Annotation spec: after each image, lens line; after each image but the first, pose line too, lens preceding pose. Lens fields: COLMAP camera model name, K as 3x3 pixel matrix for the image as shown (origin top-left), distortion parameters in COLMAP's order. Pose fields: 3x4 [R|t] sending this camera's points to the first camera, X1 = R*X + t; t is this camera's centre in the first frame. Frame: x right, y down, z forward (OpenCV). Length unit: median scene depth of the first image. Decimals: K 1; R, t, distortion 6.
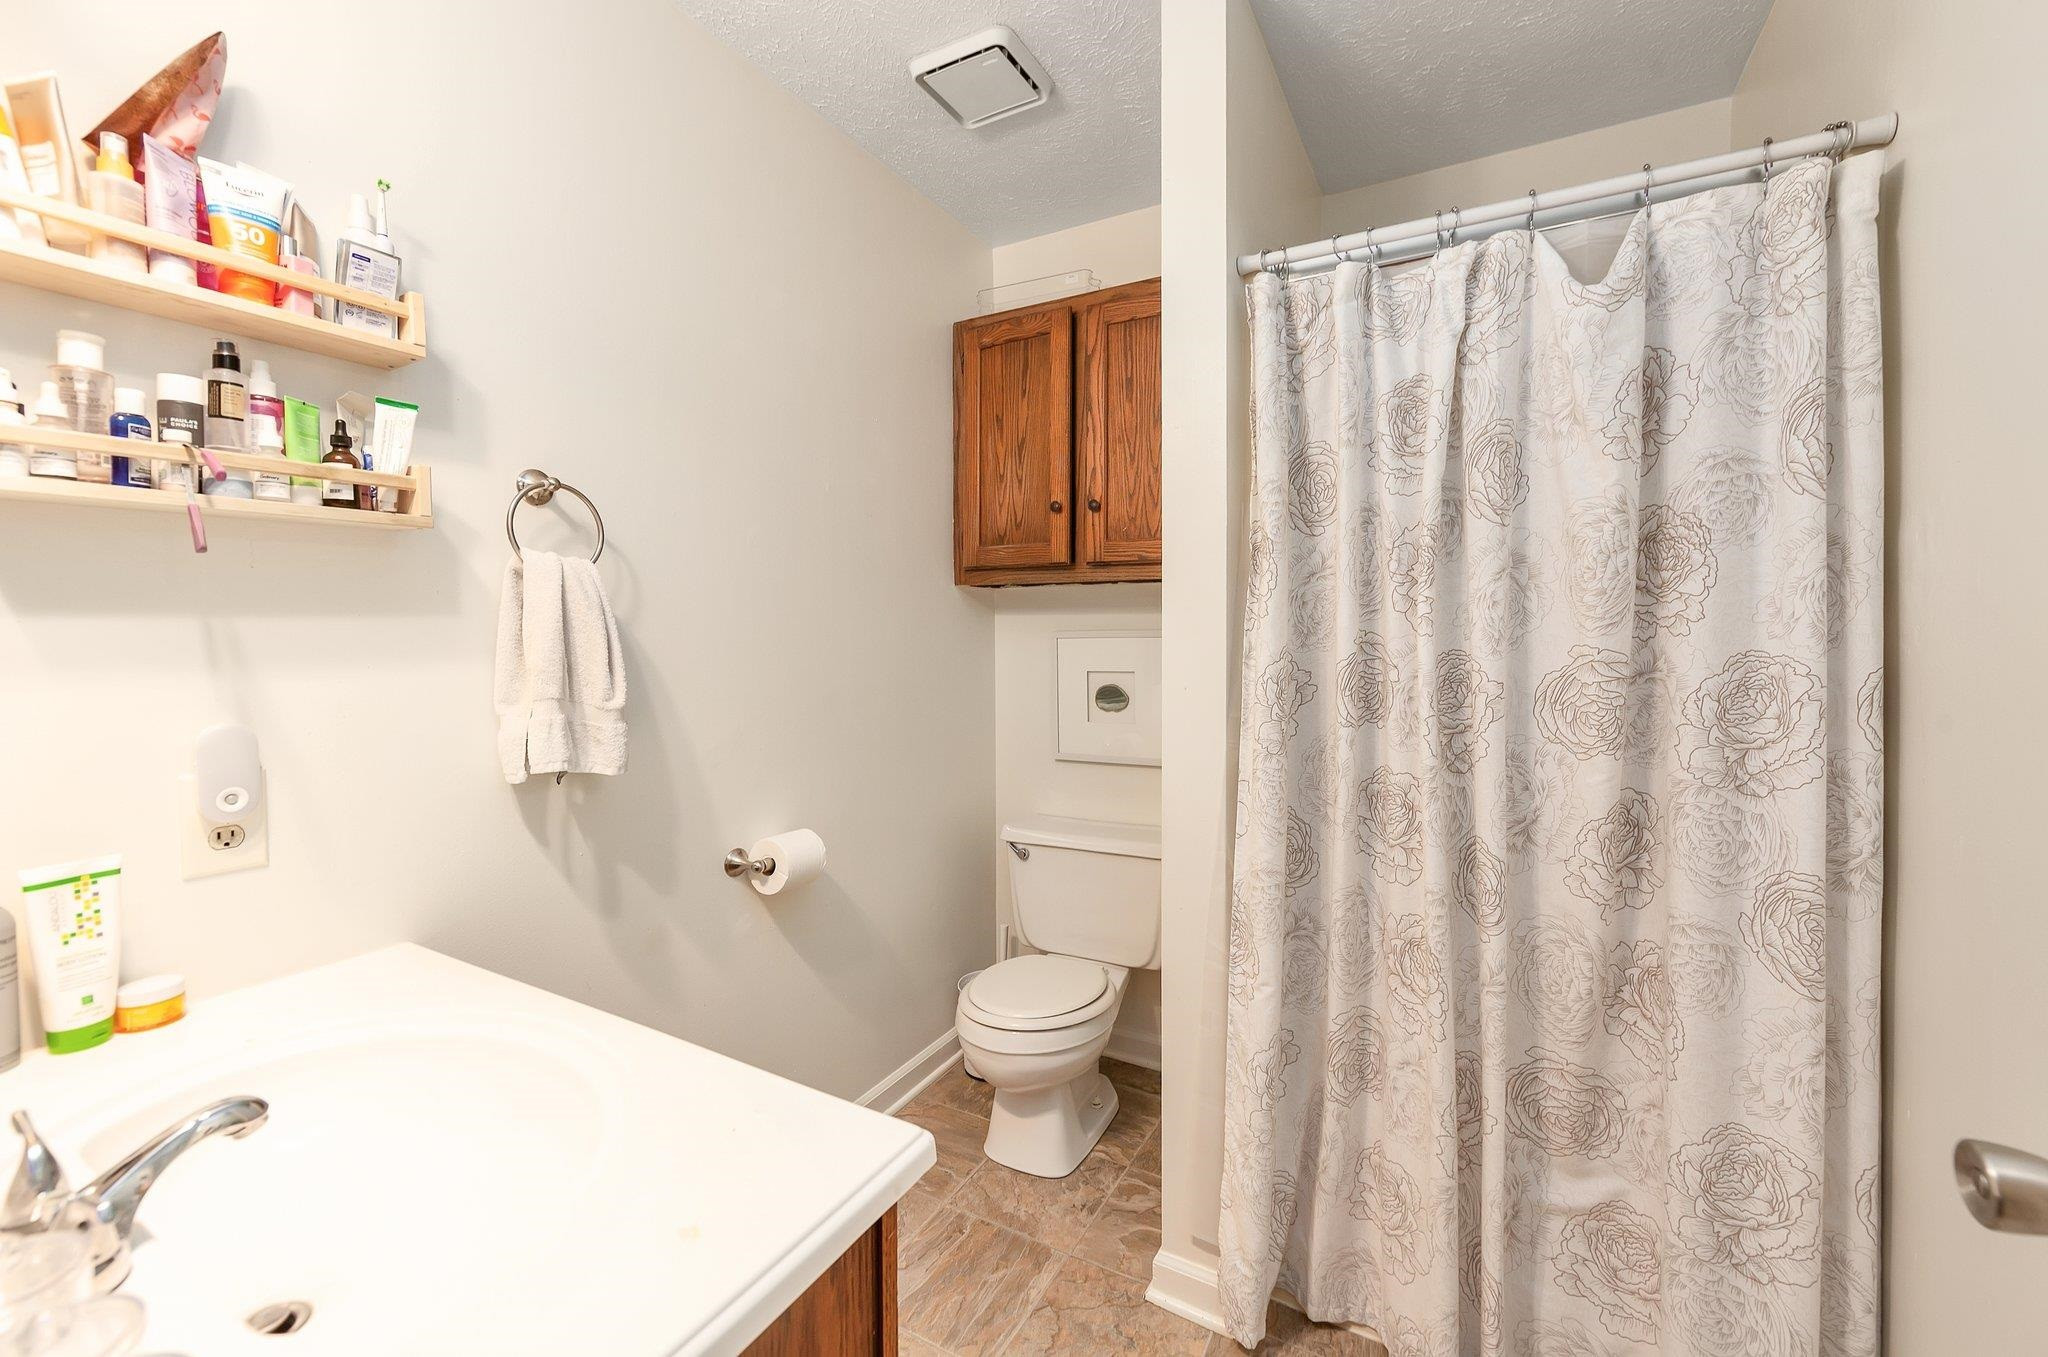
lens RADIAL K [[832.9, 0, 1048.6], [0, 832.9, 654.8], [0, 0, 1]] dist [-0.002750, -0.000162]
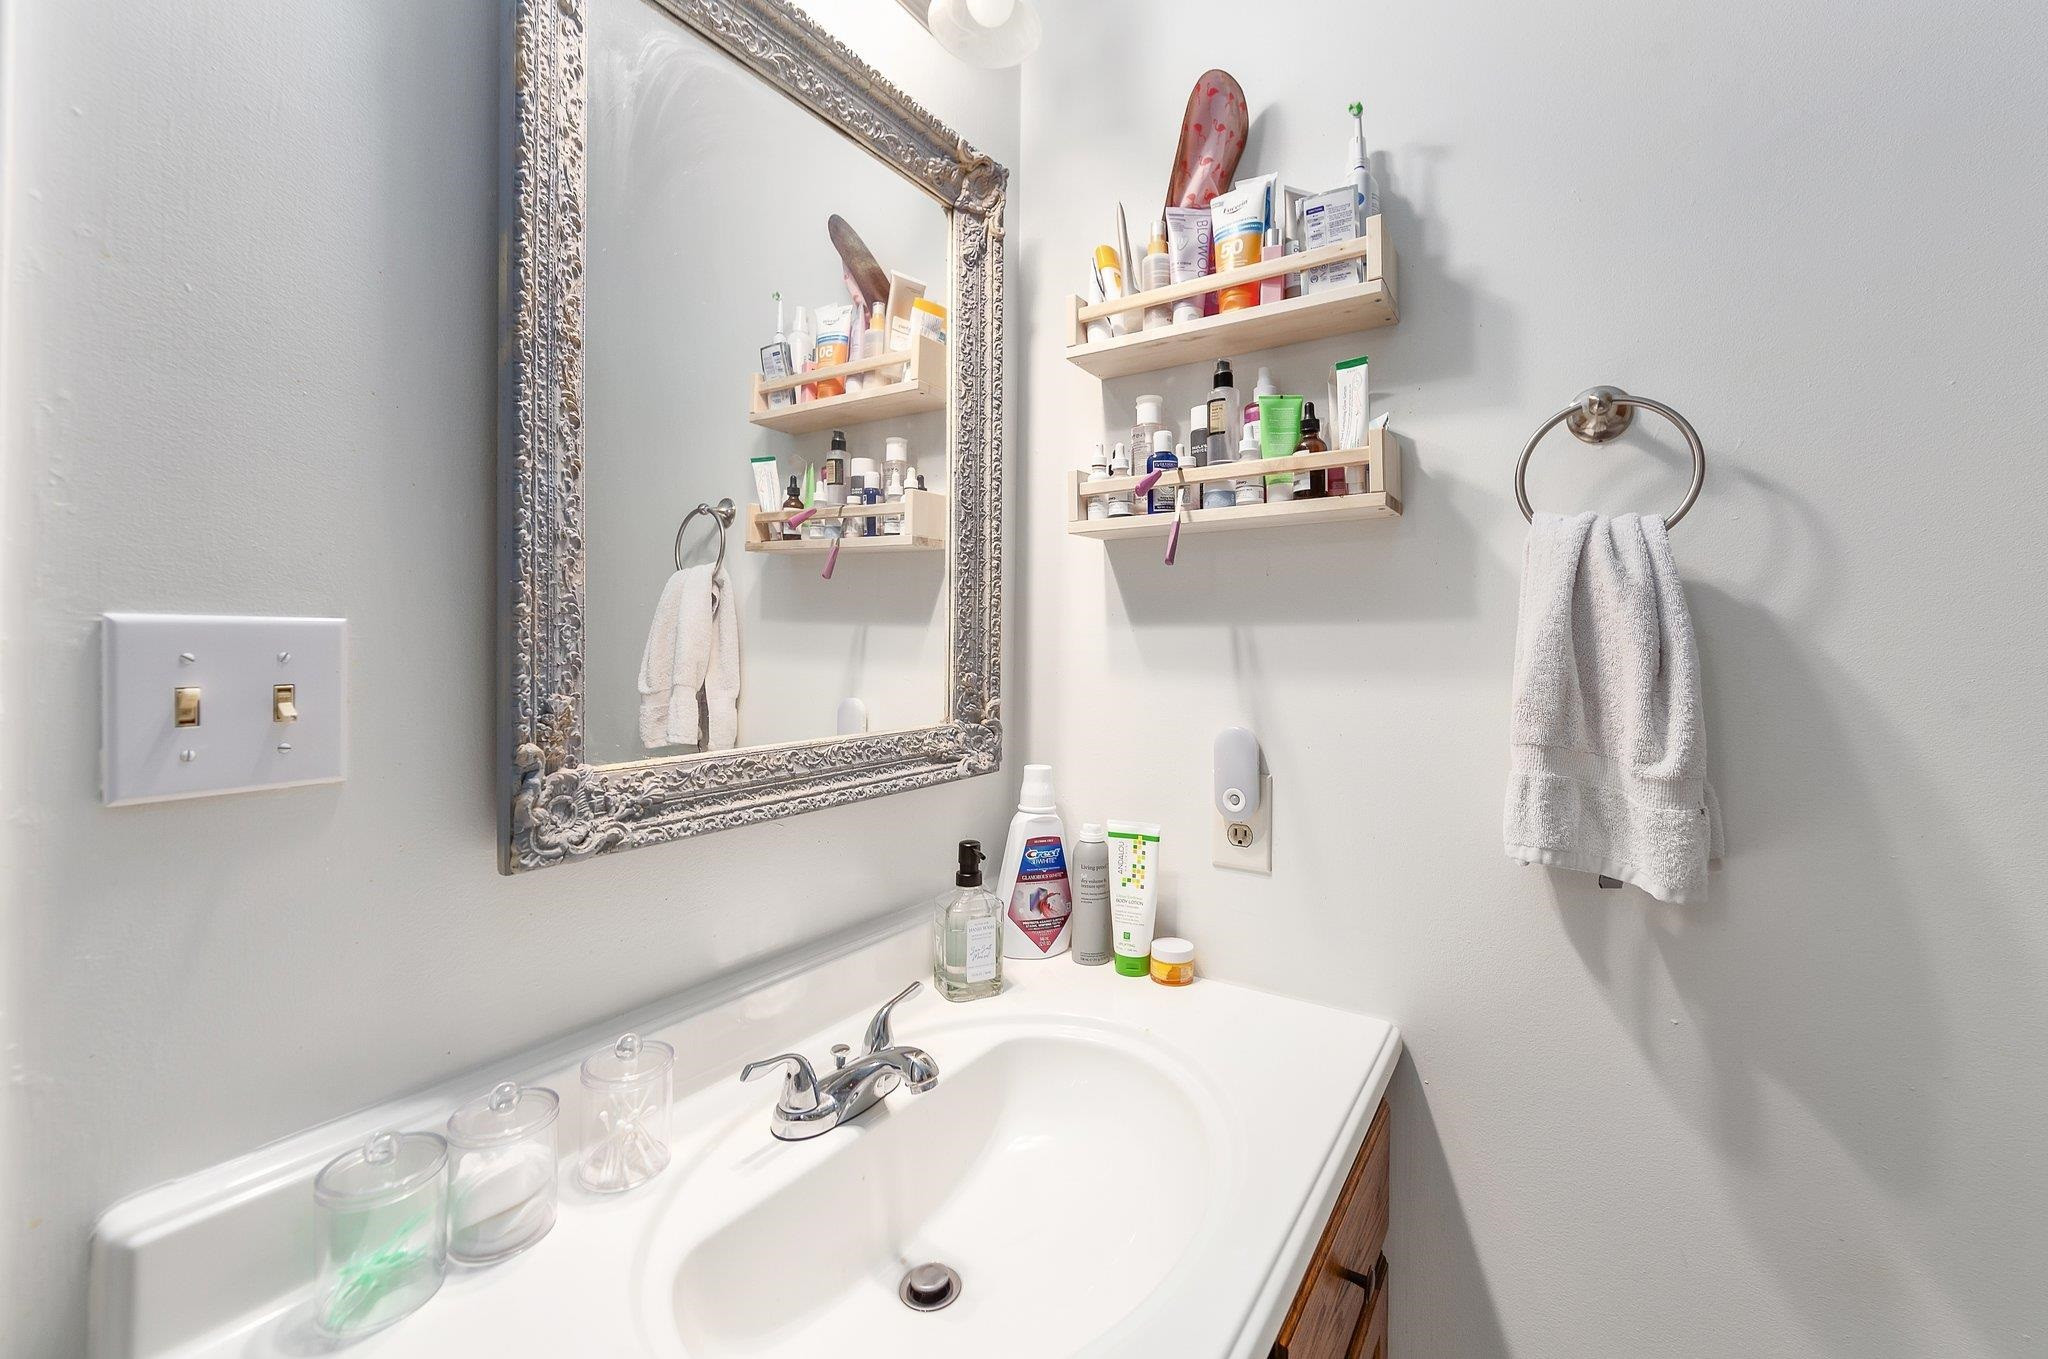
lens RADIAL K [[832.9, 0, 1048.6], [0, 832.9, 655.8], [0, 0, 1]] dist [-0.002750, -0.000162]
pose [[-0.071308, 0.012676, -0.997374, 0.070379], [-0.036310, 0.999224, 0.015296, -0.013296], [0.996793, 0.037305, -0.070793, 0.812827]]
